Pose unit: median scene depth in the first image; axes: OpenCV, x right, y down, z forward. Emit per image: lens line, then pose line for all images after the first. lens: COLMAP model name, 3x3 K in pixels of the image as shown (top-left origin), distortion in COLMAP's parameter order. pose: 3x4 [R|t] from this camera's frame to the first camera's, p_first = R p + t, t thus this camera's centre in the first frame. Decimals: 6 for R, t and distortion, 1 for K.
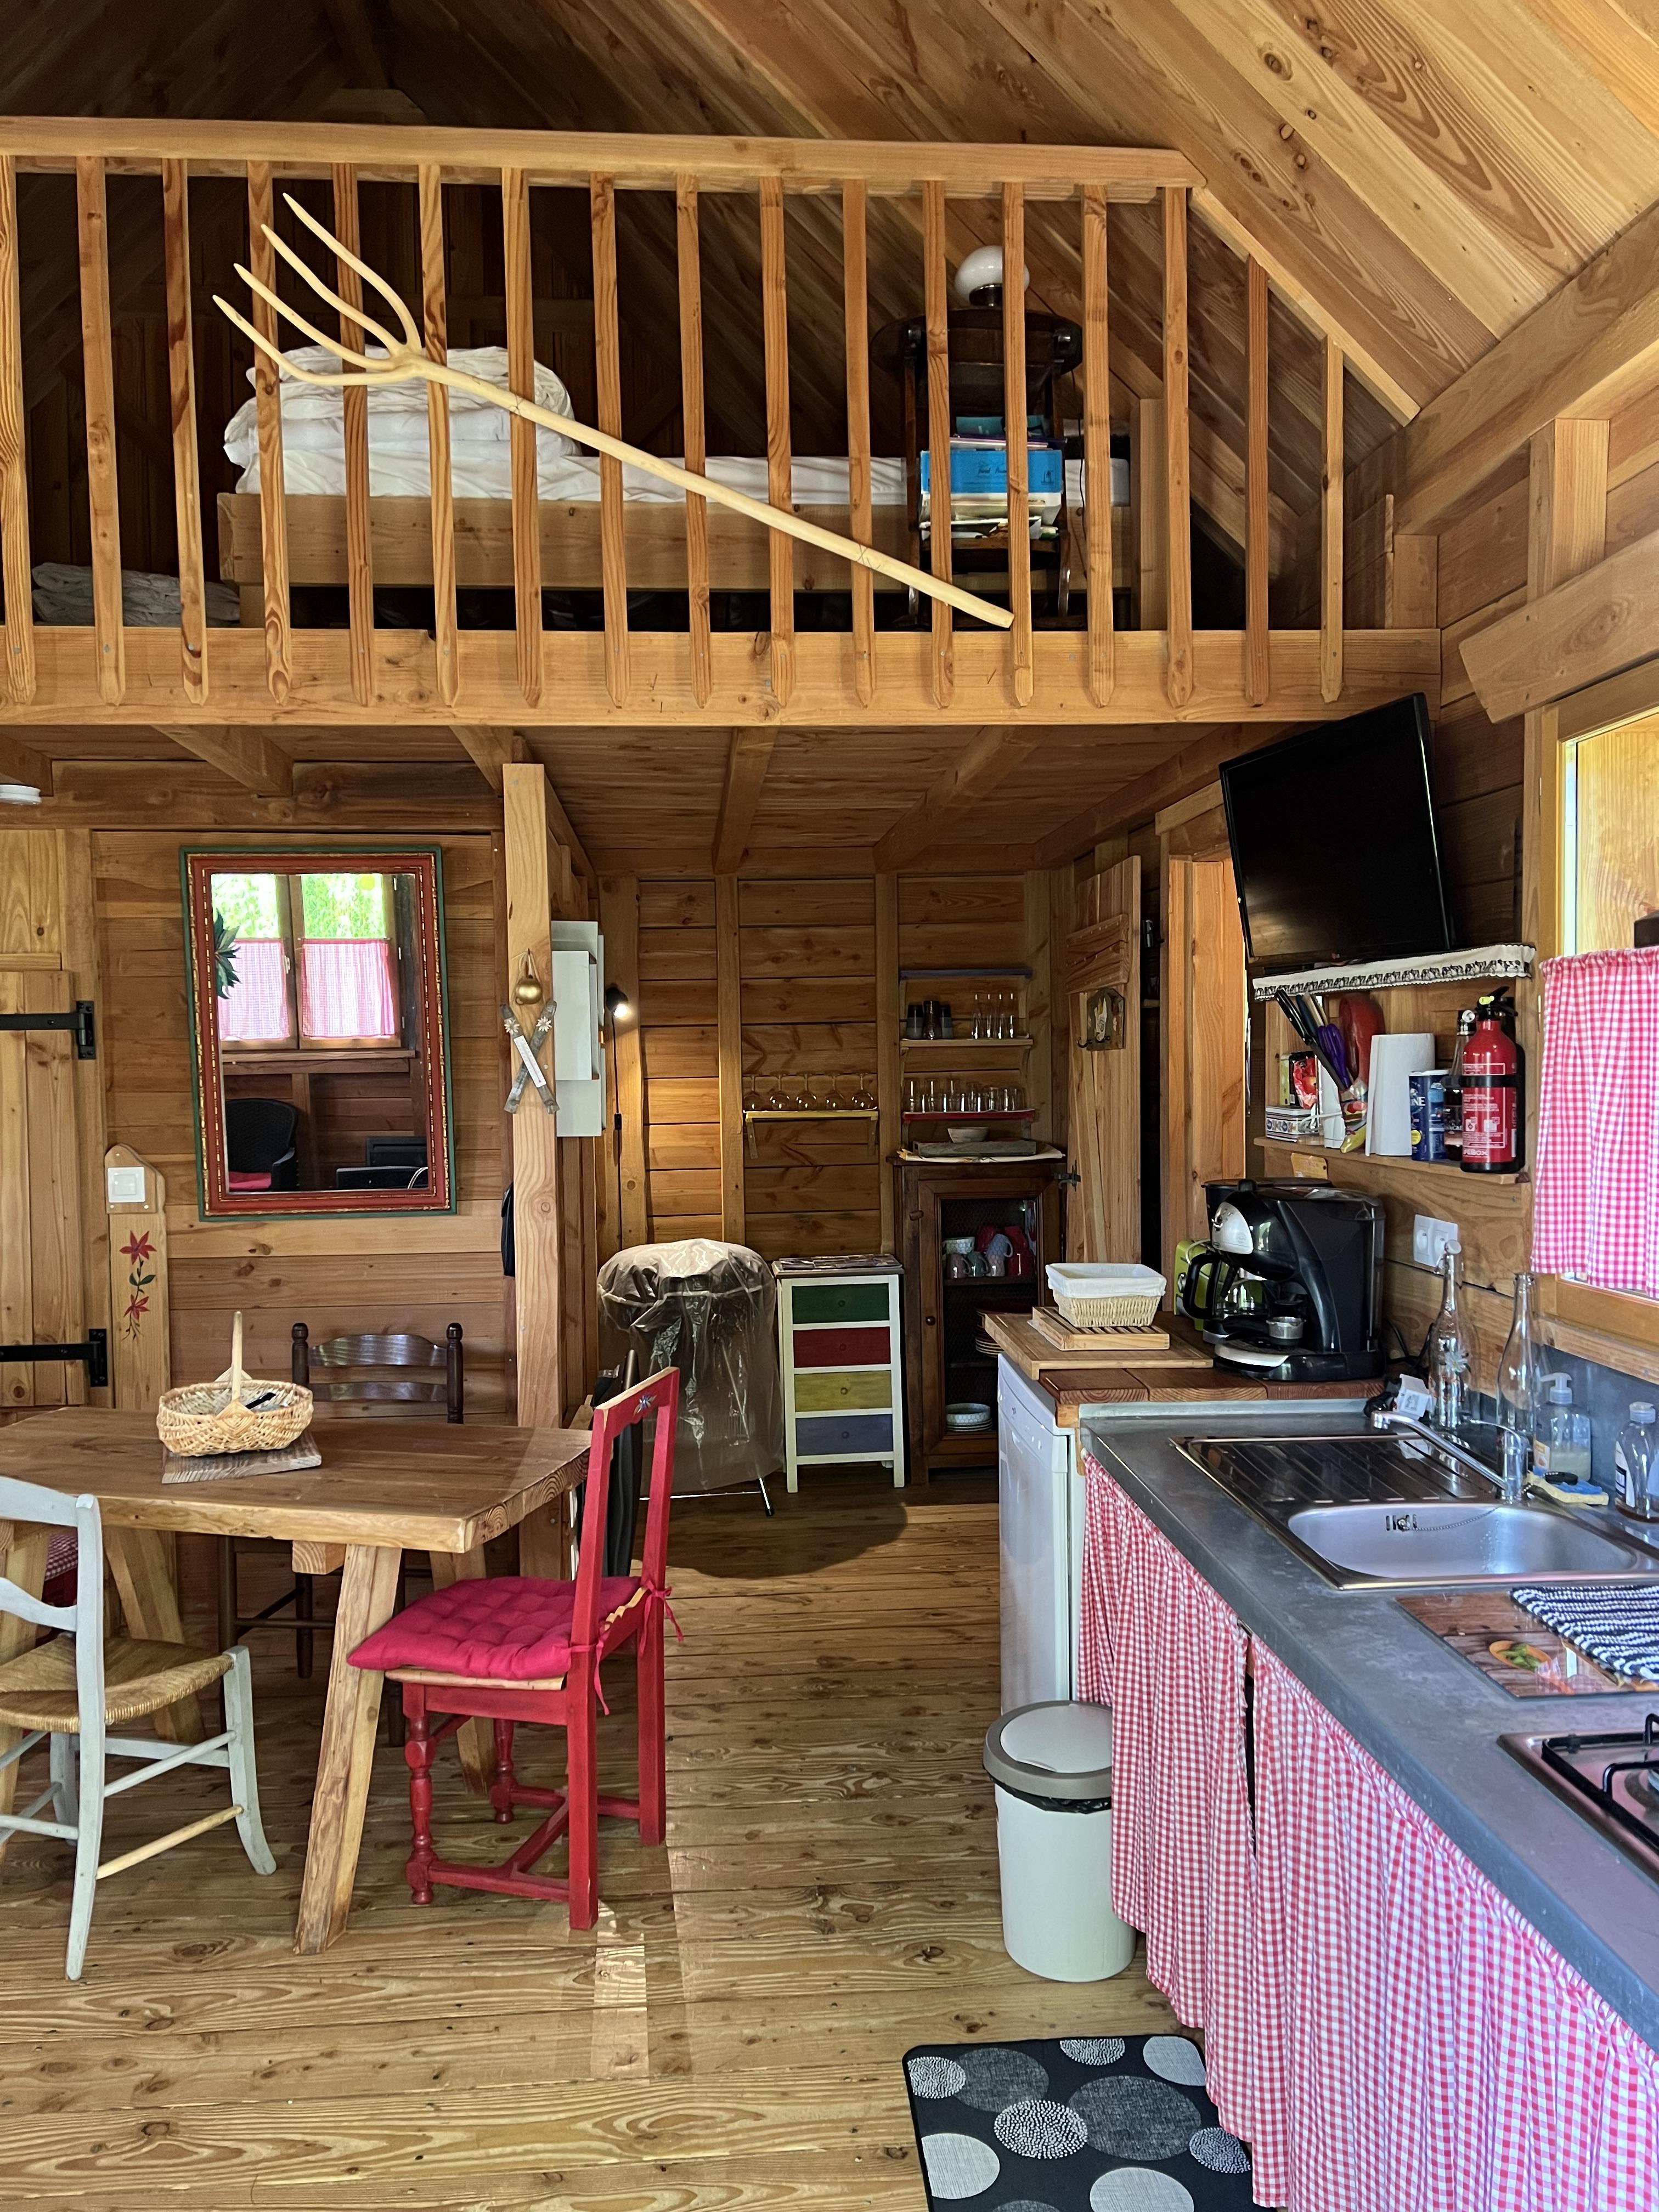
lens RADIAL K [[1652.6, 0, 834.3], [0, 1652.6, 1109.2], [0, 0, 1]] dist [0.005783, -0.007512]
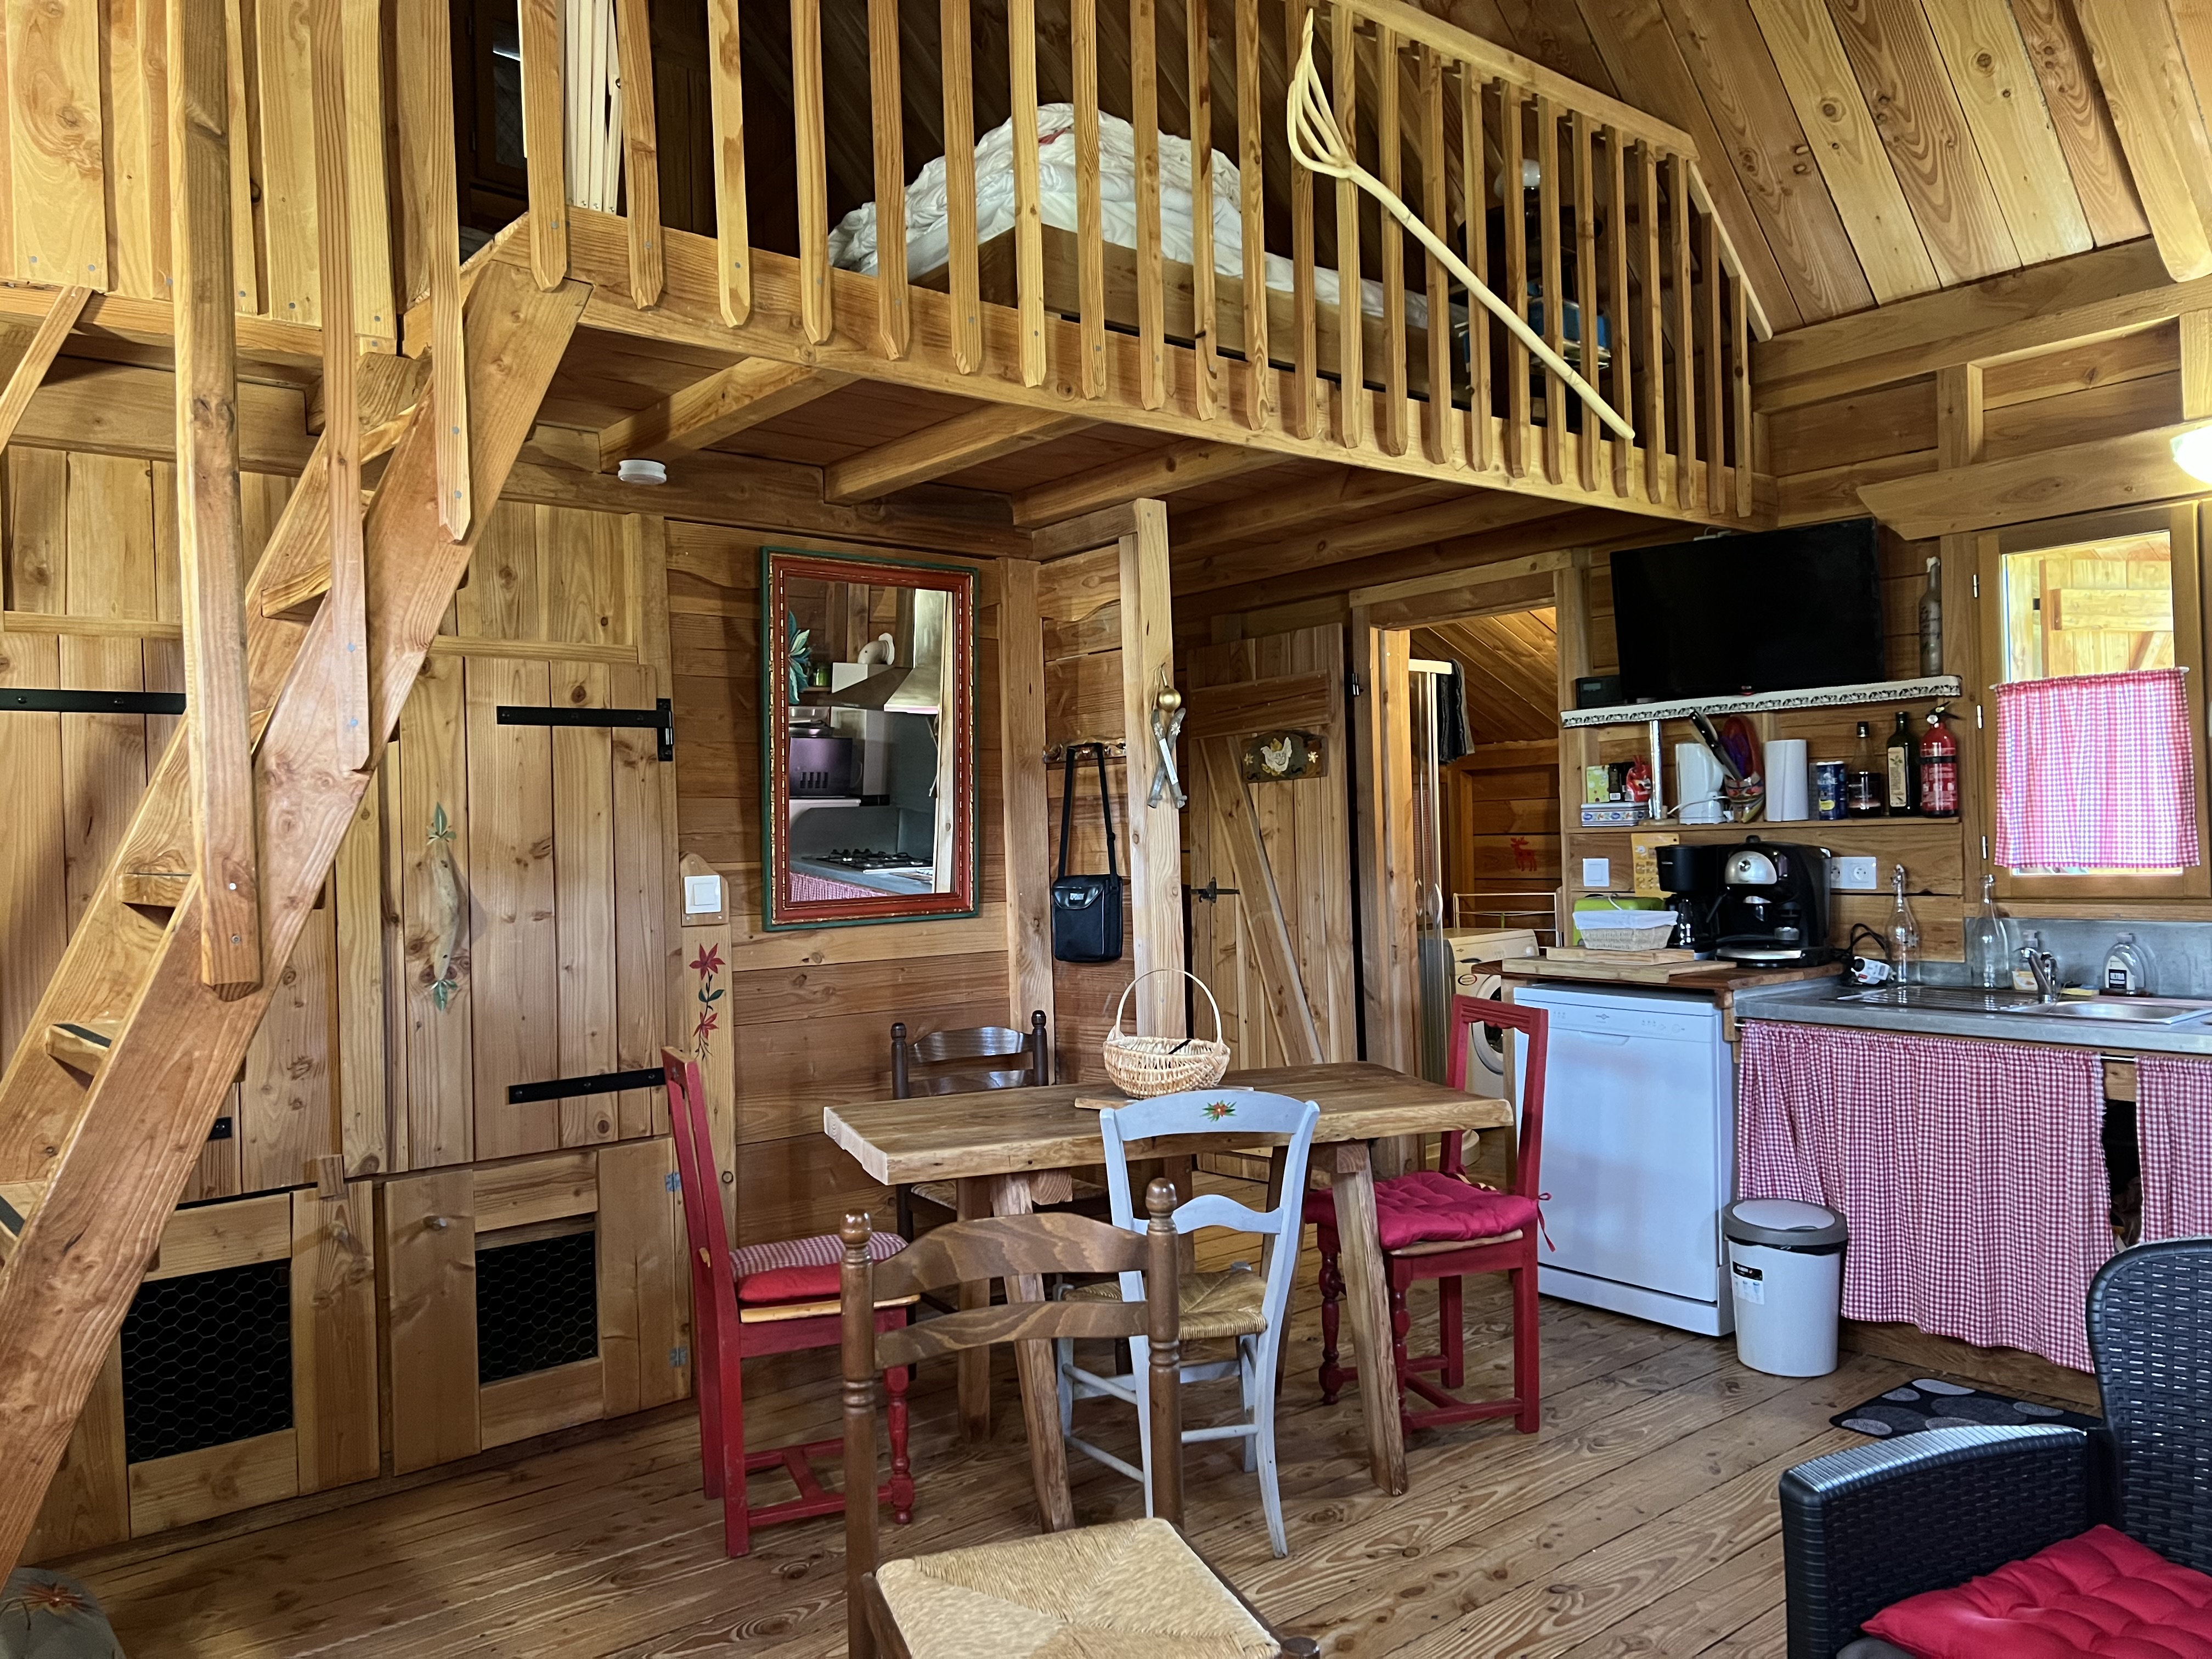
lens RADIAL K [[1652.6, 0, 1101.8], [0, 1652.6, 833.0], [0, 0, 1]] dist [0.005783, -0.007512]
pose [[0.822254, -0.007792, 0.569067, -0.786211], [0.037962, 0.998430, -0.041182, 0.058817], [-0.567853, 0.055465, 0.821259, 0.094678]]
